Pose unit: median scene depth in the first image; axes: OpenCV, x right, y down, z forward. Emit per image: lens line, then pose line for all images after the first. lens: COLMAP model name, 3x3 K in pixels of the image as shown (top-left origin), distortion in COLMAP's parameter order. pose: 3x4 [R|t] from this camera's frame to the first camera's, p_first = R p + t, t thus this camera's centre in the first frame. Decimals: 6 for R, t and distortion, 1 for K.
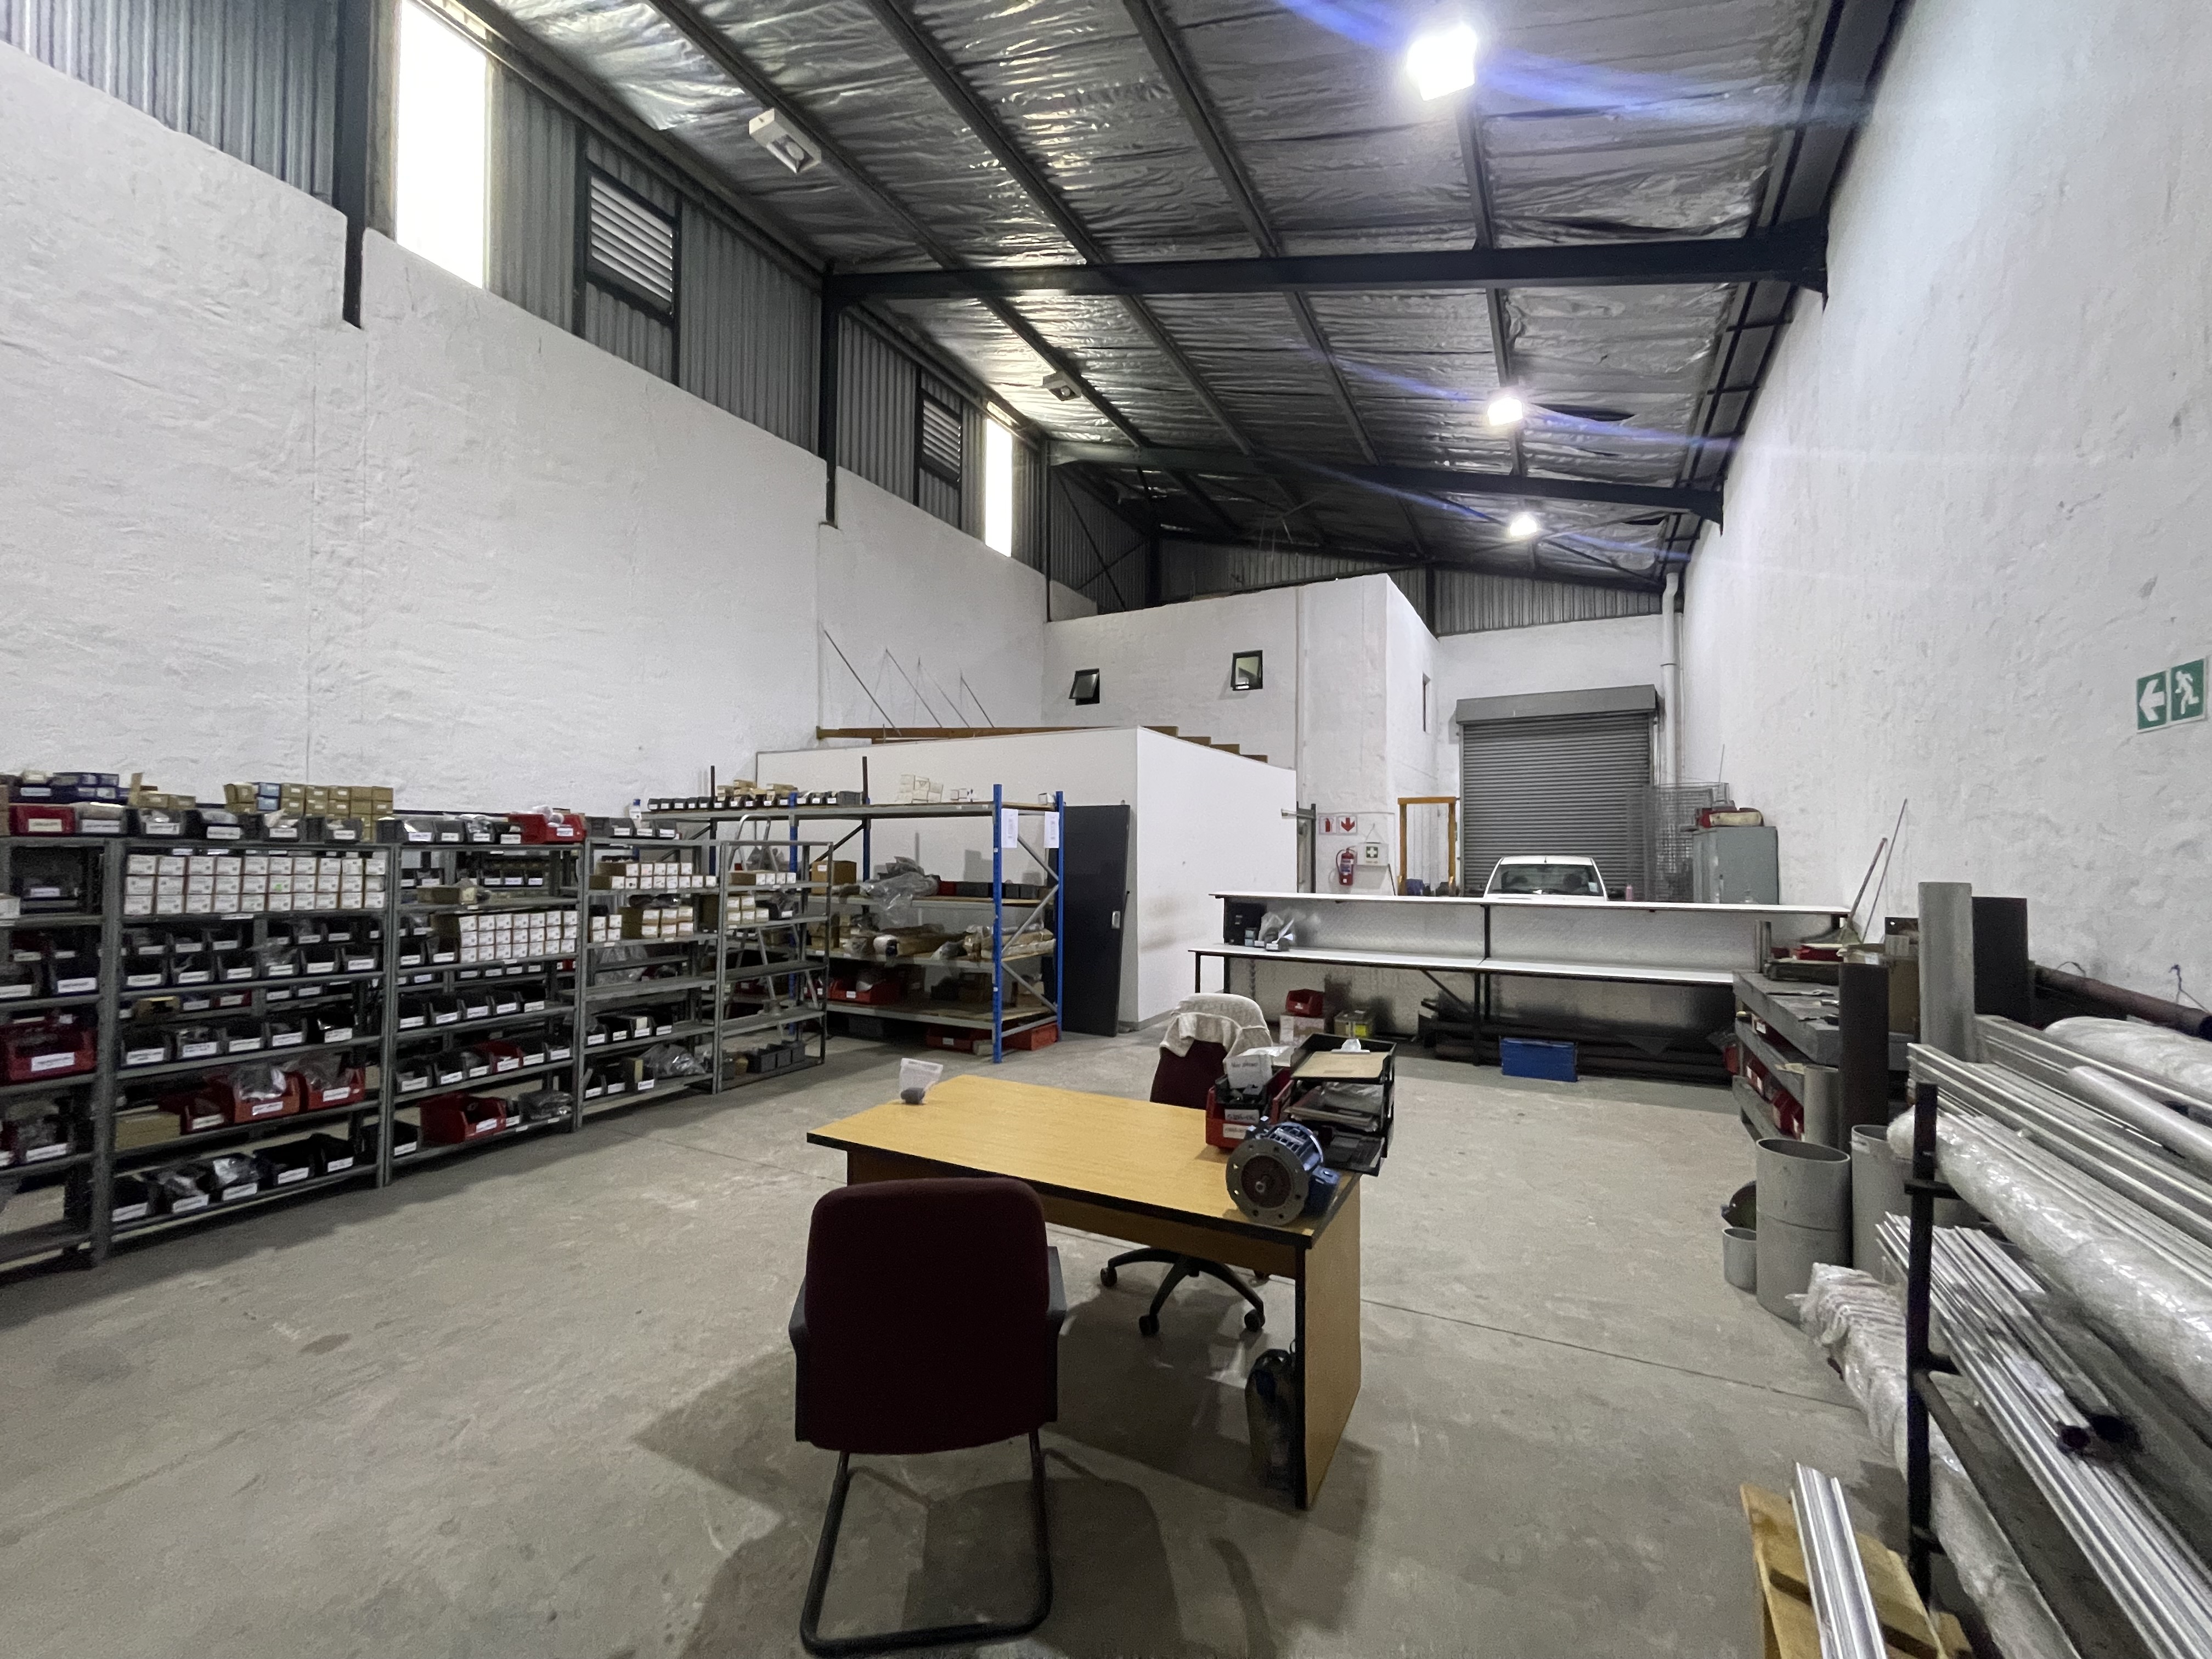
lens RADIAL K [[890.6, 0, 1113.0], [0, 890.6, 834.3], [0, 0, 1]] dist [-0.000153, 0.000023]
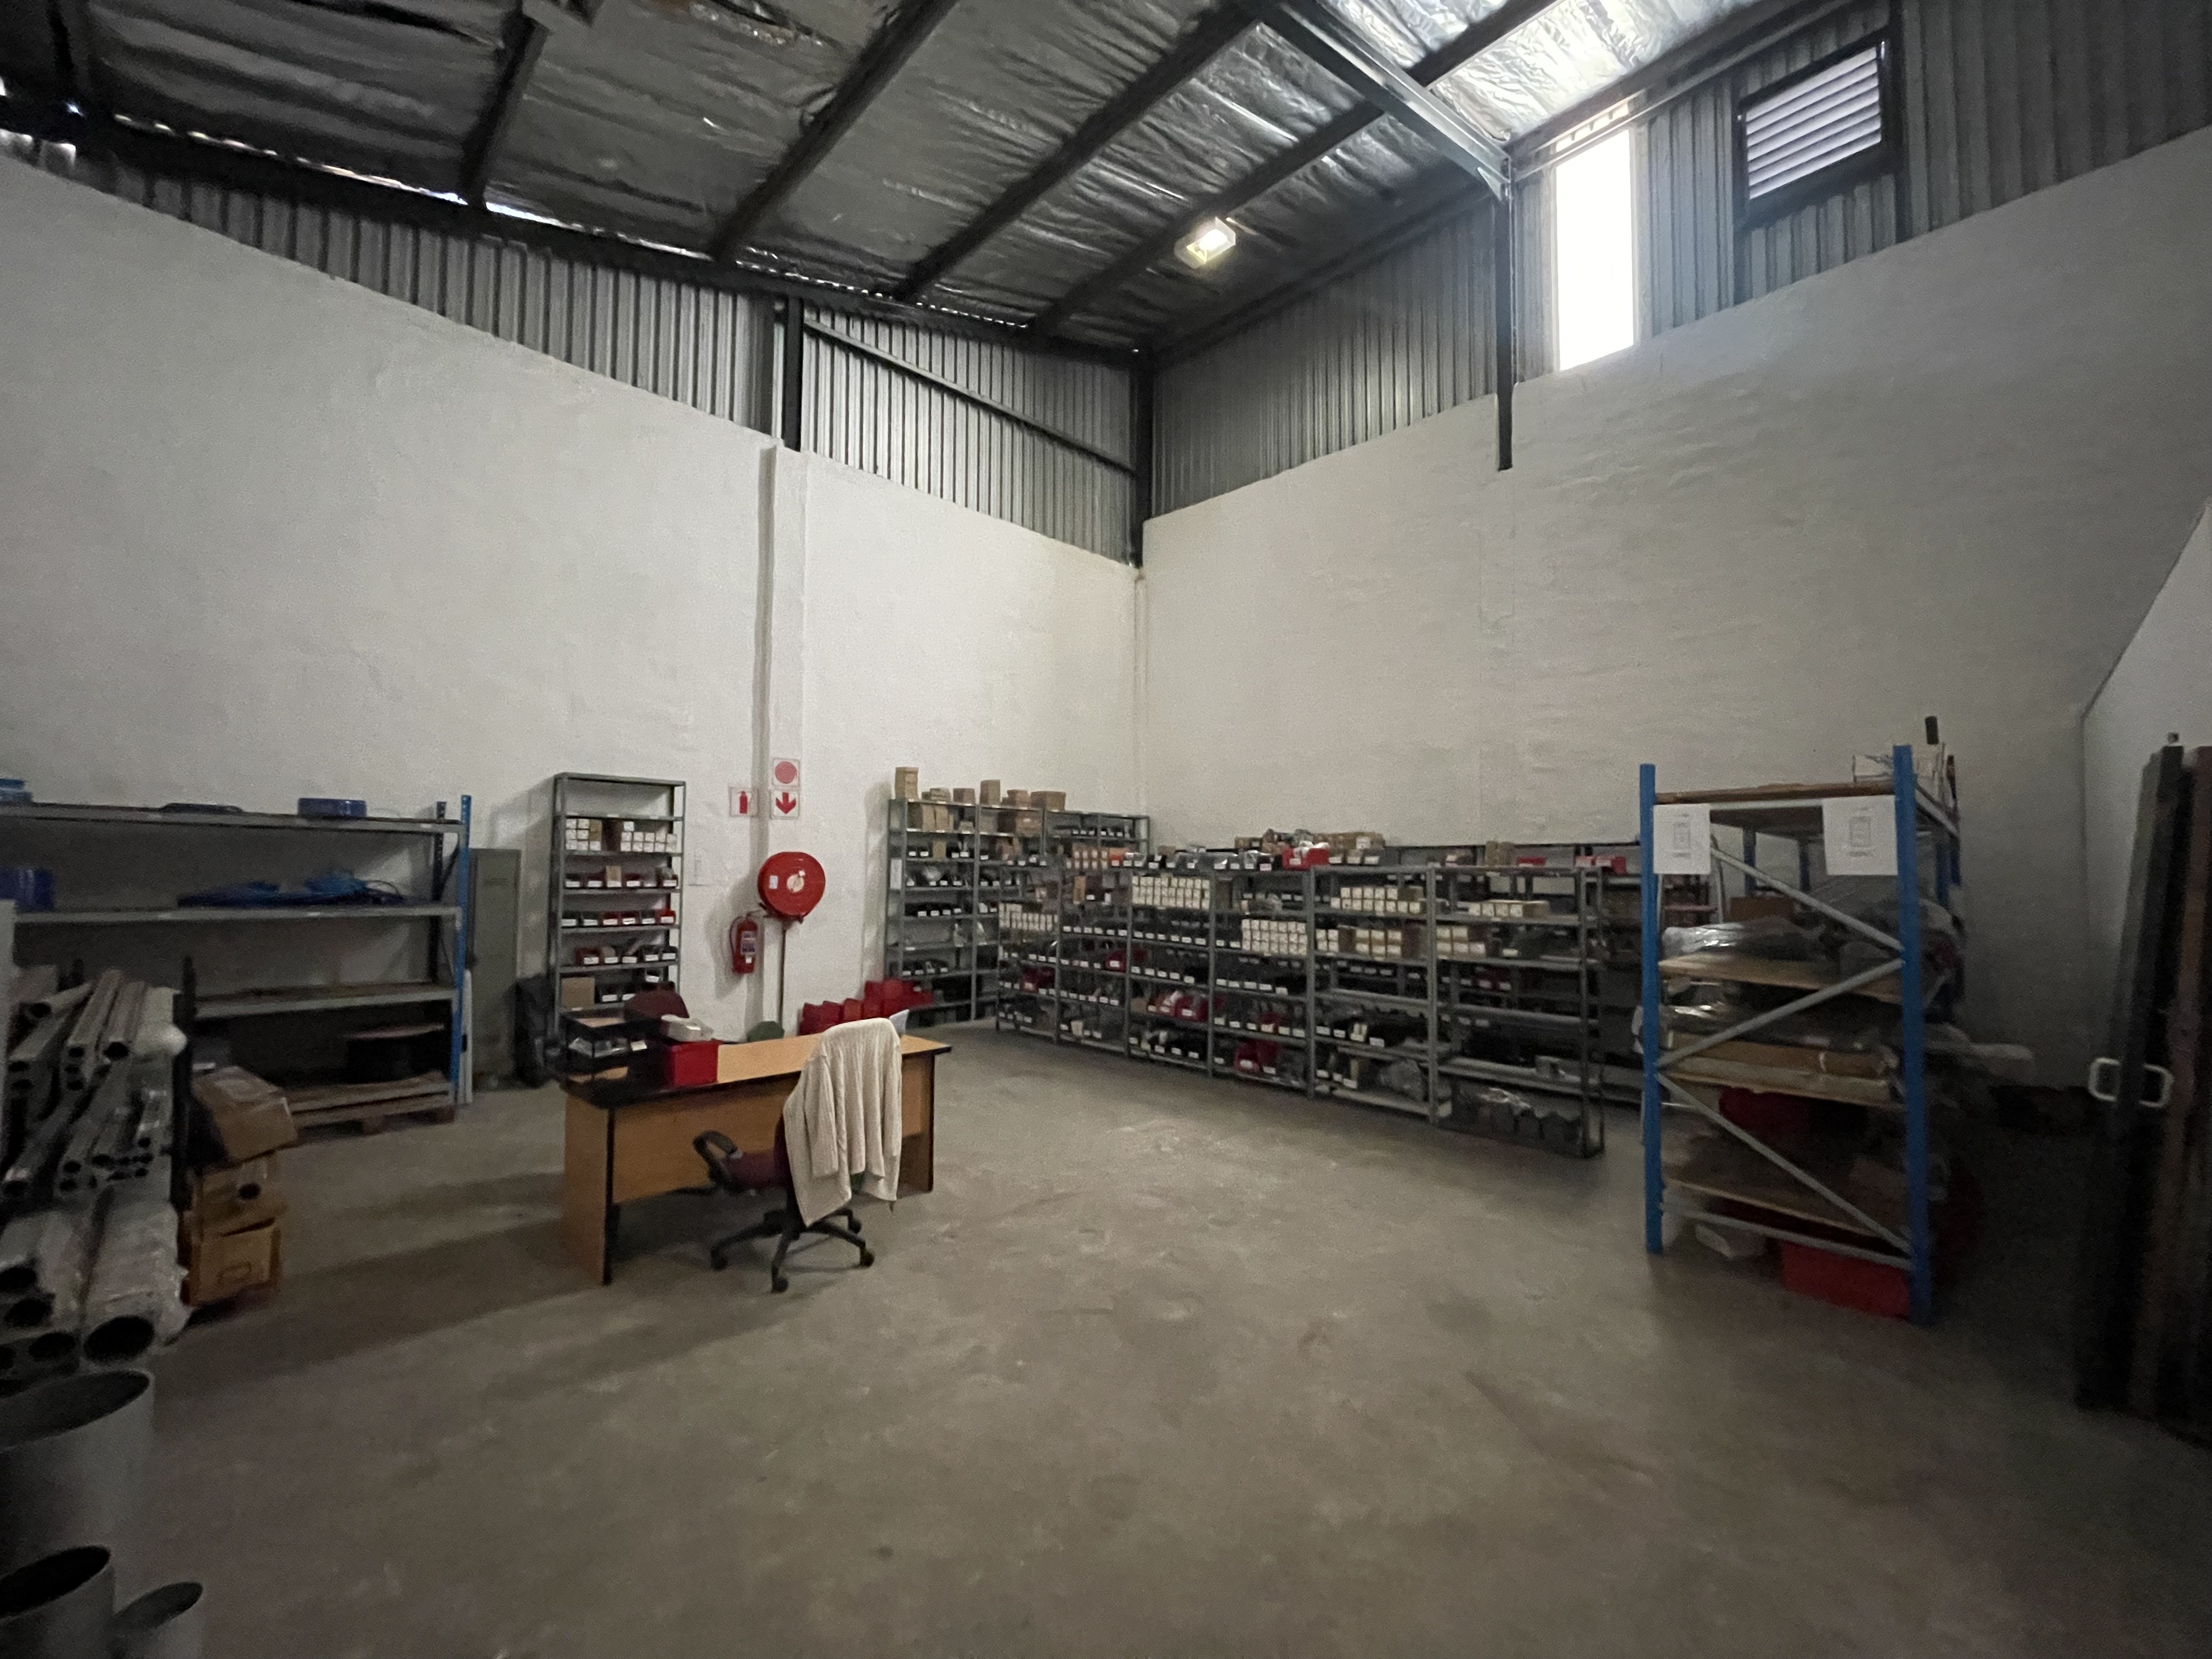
lens RADIAL K [[890.6, 0, 1113.0], [0, 890.6, 834.3], [0, 0, 1]] dist [-0.000153, 0.000023]
pose [[-0.294179, -0.047540, -0.954567, 0.636281], [0.006136, 0.998648, -0.051626, 0.020985], [0.955731, -0.021044, -0.293489, 1.010890]]
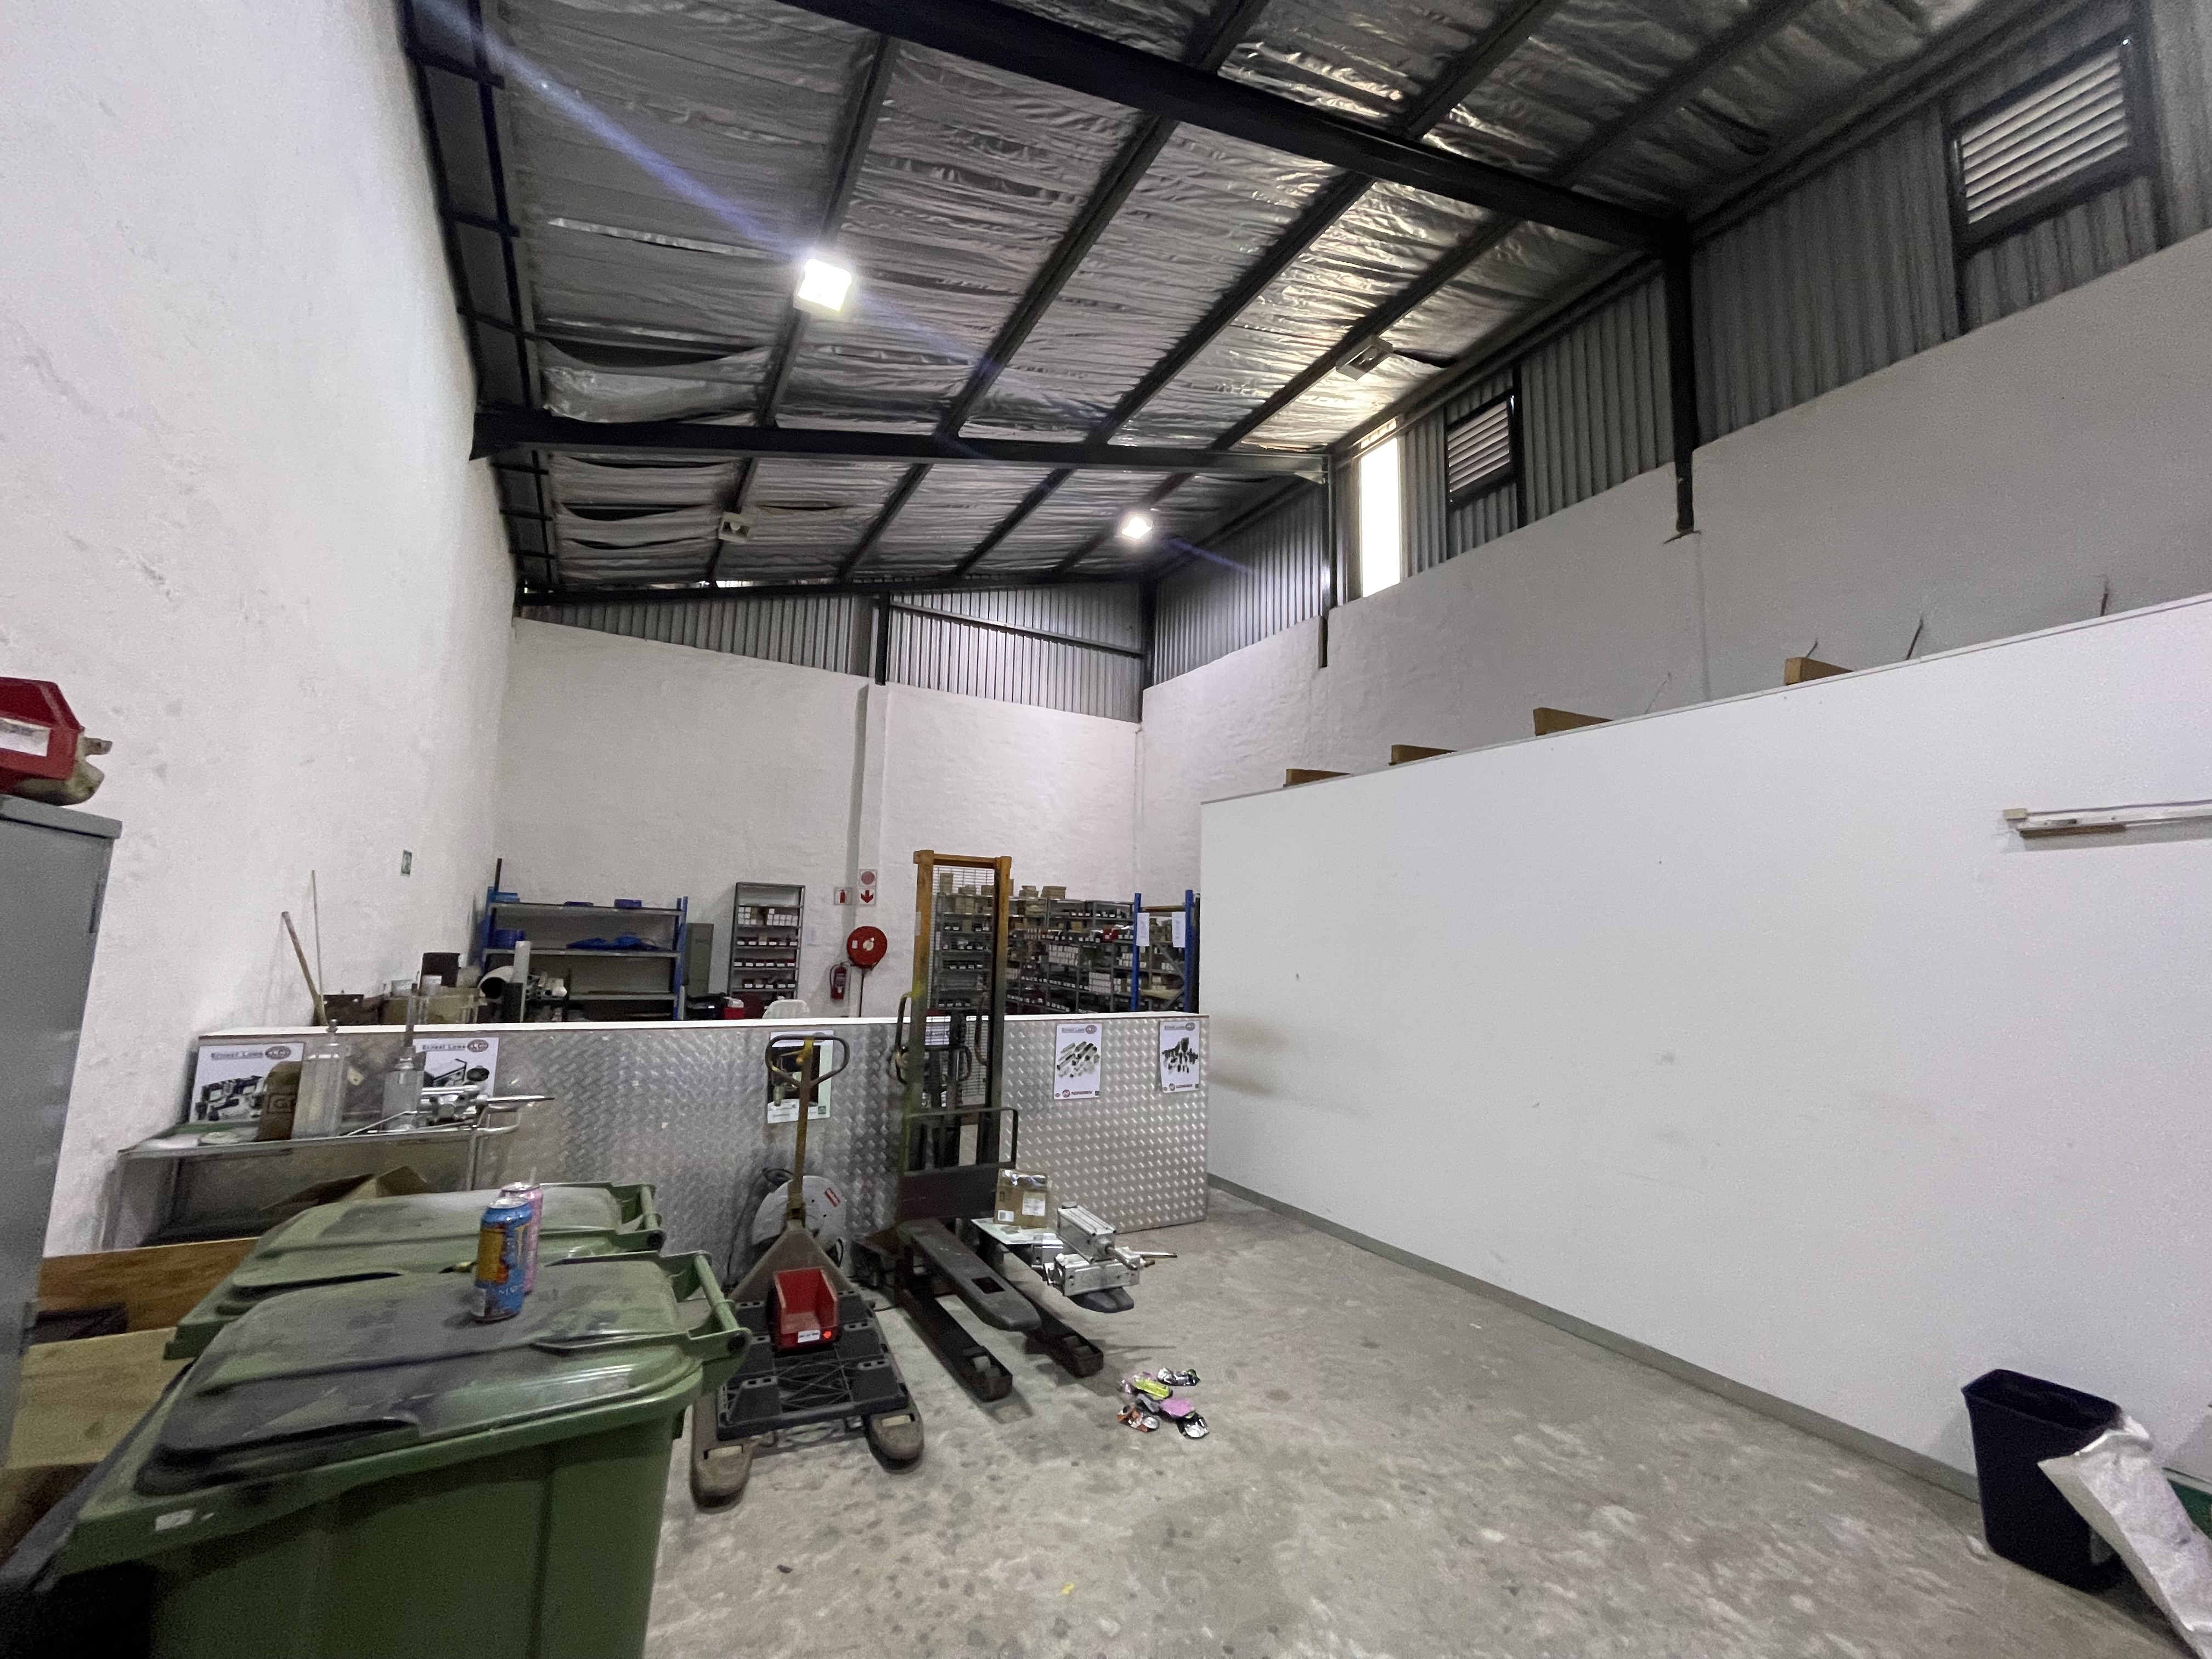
lens RADIAL K [[890.6, 0, 1113.0], [0, 890.6, 834.3], [0, 0, 1]] dist [-0.000153, 0.000023]
pose [[-0.534282, -0.118545, -0.836953, 1.104482], [-0.015510, 0.991326, -0.130509, 0.028591], [0.845164, -0.056748, -0.531486, 1.958766]]
